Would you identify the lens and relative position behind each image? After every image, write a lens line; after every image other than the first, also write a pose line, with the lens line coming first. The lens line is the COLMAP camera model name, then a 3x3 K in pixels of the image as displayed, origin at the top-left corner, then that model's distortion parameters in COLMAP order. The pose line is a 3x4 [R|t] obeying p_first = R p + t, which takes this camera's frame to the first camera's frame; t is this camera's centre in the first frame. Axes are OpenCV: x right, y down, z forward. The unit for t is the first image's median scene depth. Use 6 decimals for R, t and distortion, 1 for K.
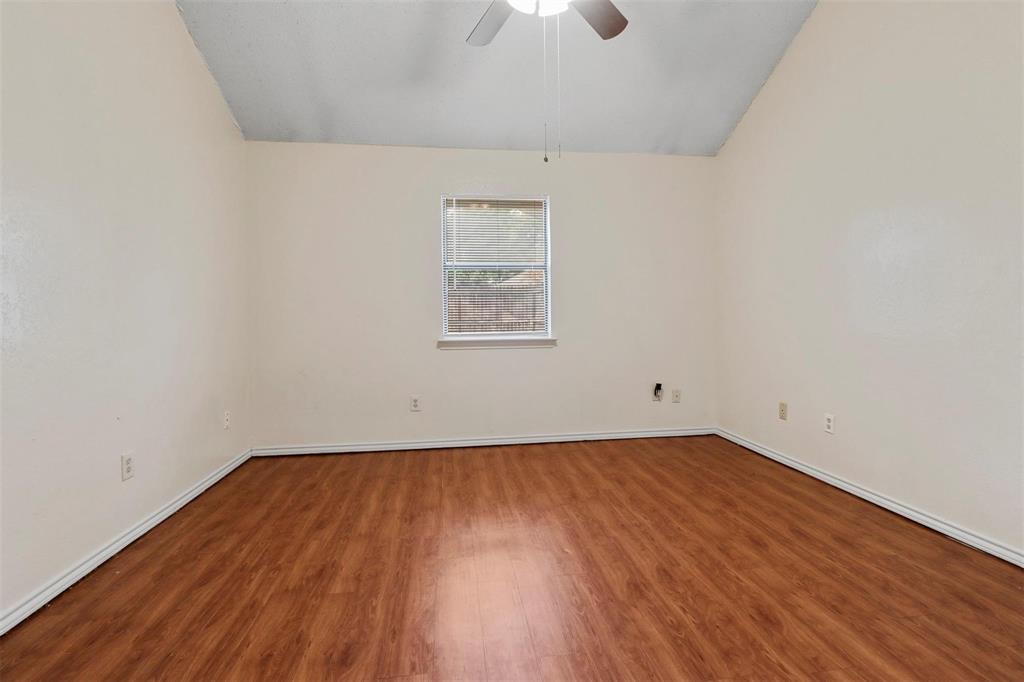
lens RADIAL K [[464.1, 0, 508.2], [0, 464.1, 327.4], [0, 0, 1]] dist [-0.000663, -0.000183]
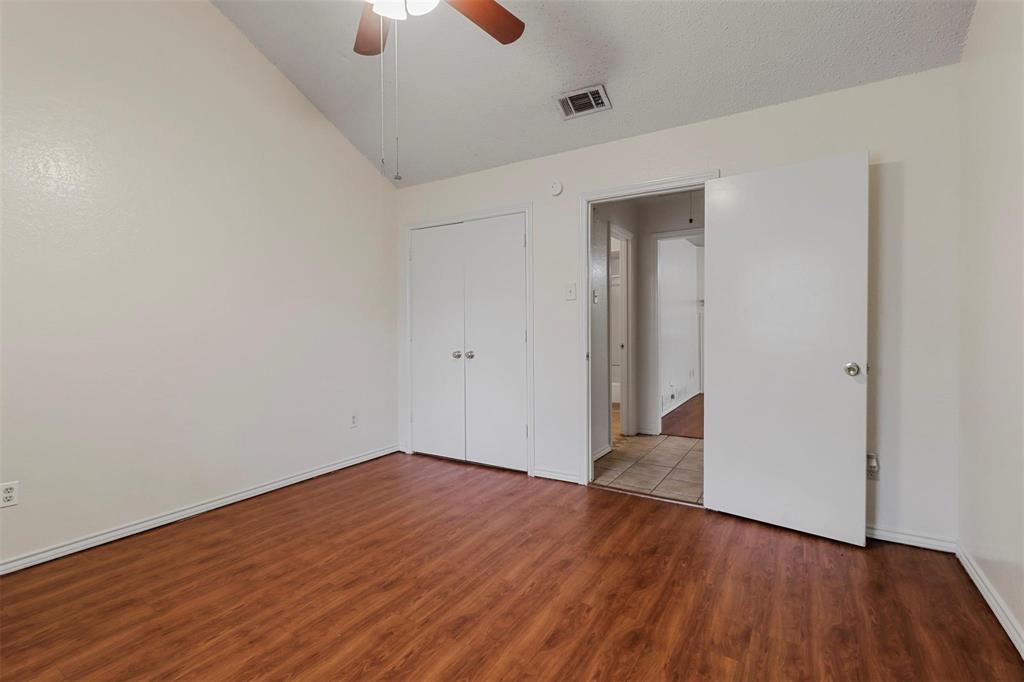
lens RADIAL K [[464.1, 0, 508.2], [0, 464.1, 327.4], [0, 0, 1]] dist [-0.000663, -0.000183]
pose [[-0.762790, 0.015394, 0.646463, -0.655322], [0.030960, 0.999440, 0.012731, -0.079211], [-0.645904, 0.029726, -0.762839, 1.552625]]
